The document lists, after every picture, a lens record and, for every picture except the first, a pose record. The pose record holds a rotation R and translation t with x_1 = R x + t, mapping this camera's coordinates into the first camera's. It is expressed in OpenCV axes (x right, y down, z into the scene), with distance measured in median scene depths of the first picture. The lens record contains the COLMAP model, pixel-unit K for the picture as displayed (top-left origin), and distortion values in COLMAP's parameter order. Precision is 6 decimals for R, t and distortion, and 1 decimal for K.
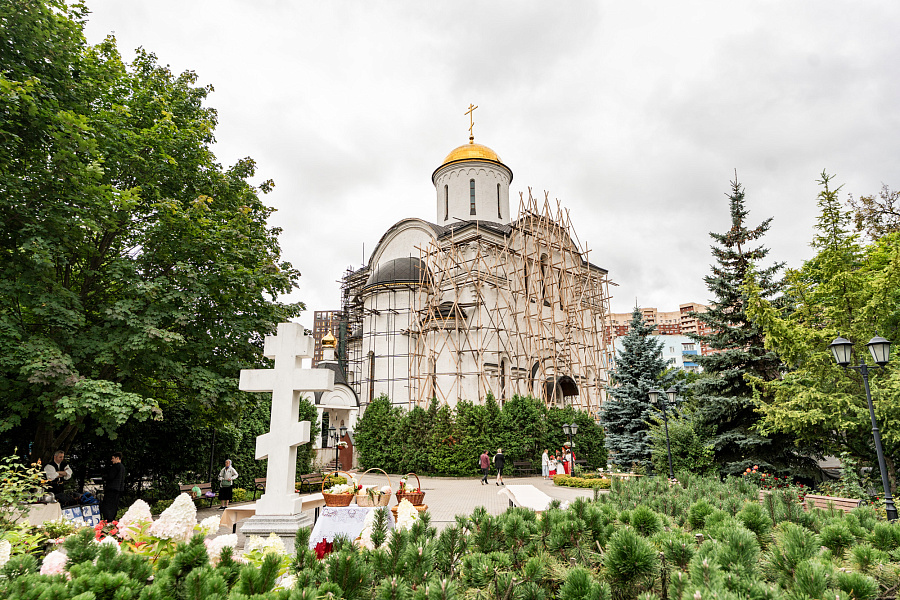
lens RADIAL K [[540.9, 0, 450.0], [0, 540.9, 300.0], [0, 0, 1]] dist [-0.002403, 0.000142]
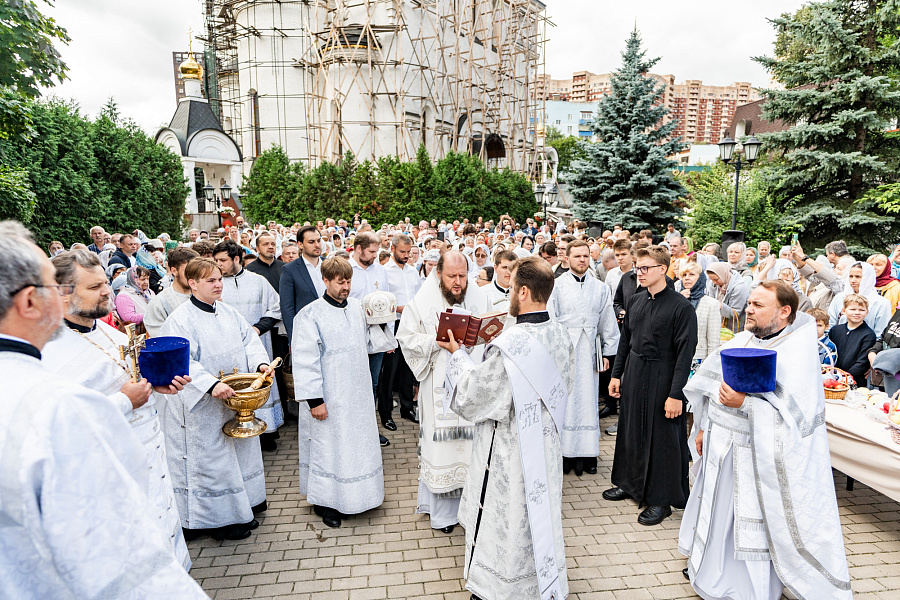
lens RADIAL K [[540.9, 0, 450.0], [0, 540.9, 300.0], [0, 0, 1]] dist [-0.002403, 0.000142]
pose [[0.979615, -0.018637, 0.200017, -0.034518], [-0.066106, 0.910324, 0.408583, 0.039935], [-0.189695, -0.413476, 0.890535, 0.163278]]
